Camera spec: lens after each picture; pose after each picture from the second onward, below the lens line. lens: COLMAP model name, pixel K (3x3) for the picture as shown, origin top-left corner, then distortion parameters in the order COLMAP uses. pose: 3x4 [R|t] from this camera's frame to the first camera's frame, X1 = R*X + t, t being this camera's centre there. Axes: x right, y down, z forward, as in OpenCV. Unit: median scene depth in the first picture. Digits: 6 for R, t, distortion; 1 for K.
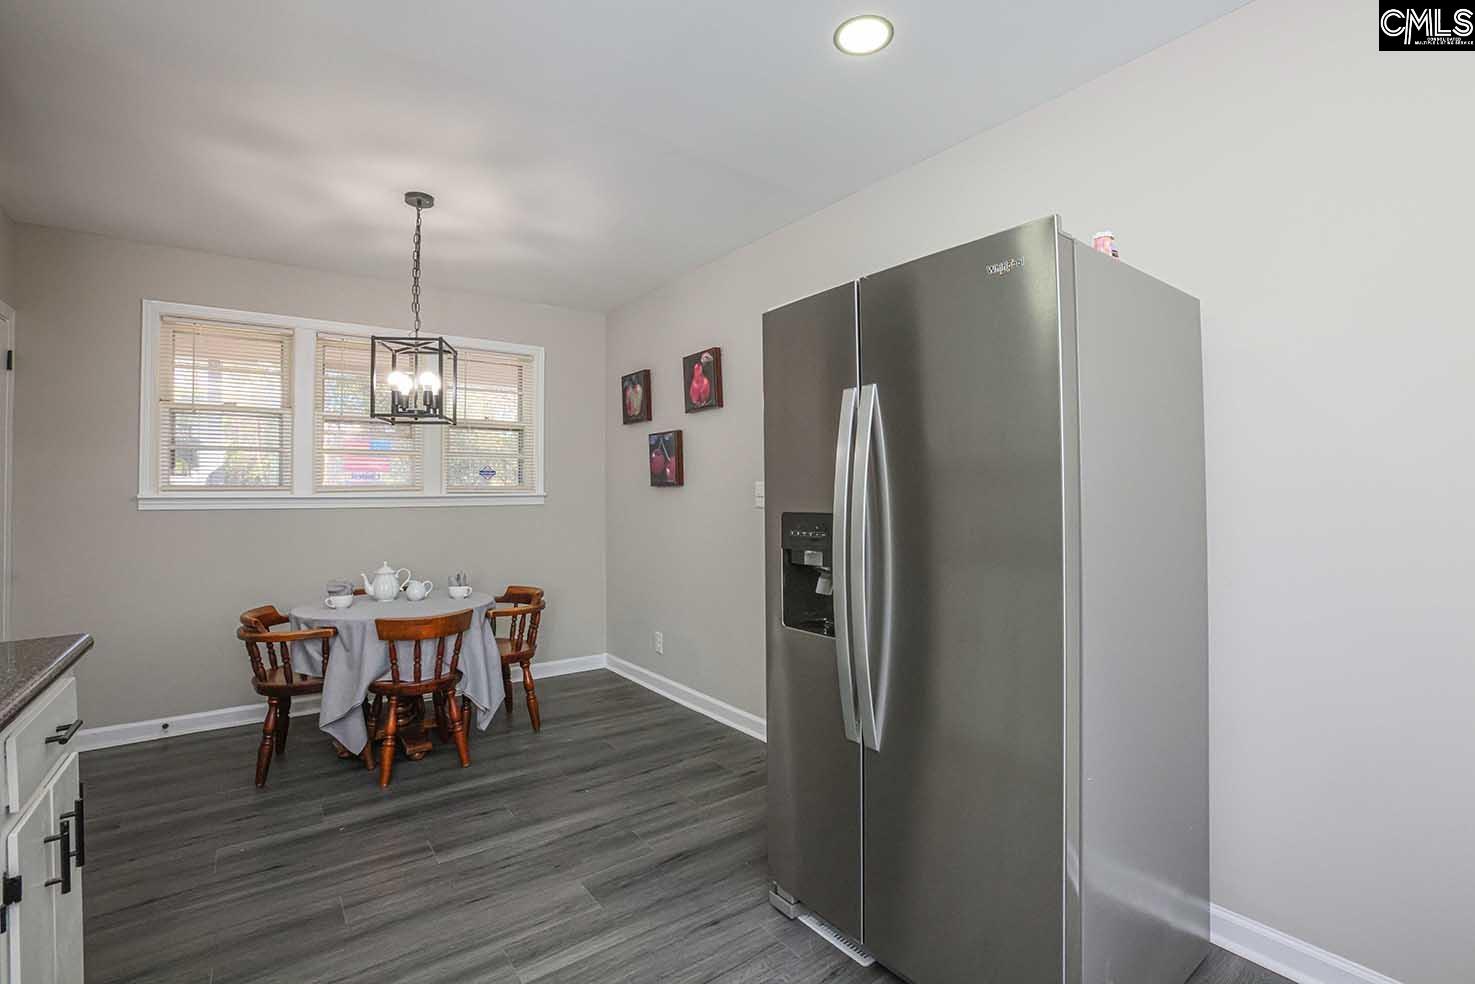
lens RADIAL K [[675.9, 0, 739.8], [0, 675.9, 482.4], [0, 0, 1]] dist [-0.071928, 0.028919]
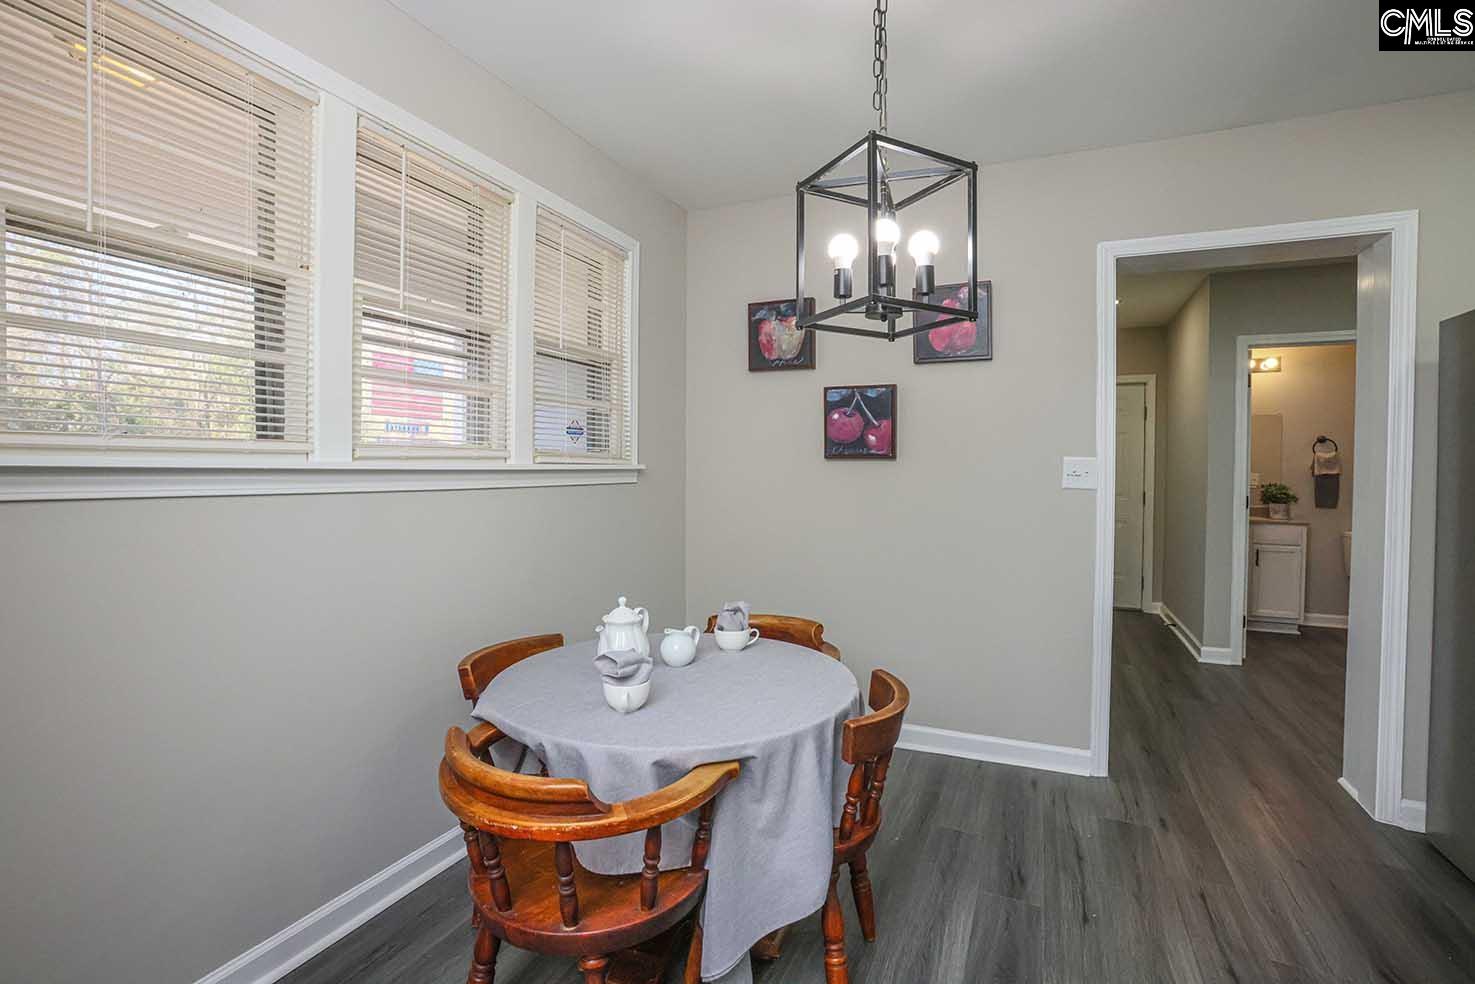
lens RADIAL K [[675.9, 0, 739.8], [0, 675.9, 482.4], [0, 0, 1]] dist [-0.071928, 0.028919]
pose [[0.873854, 0.003886, 0.486172, -0.587886], [-0.021787, 0.999277, 0.031173, 0.011061], [-0.485699, -0.037833, 0.873307, 0.419722]]
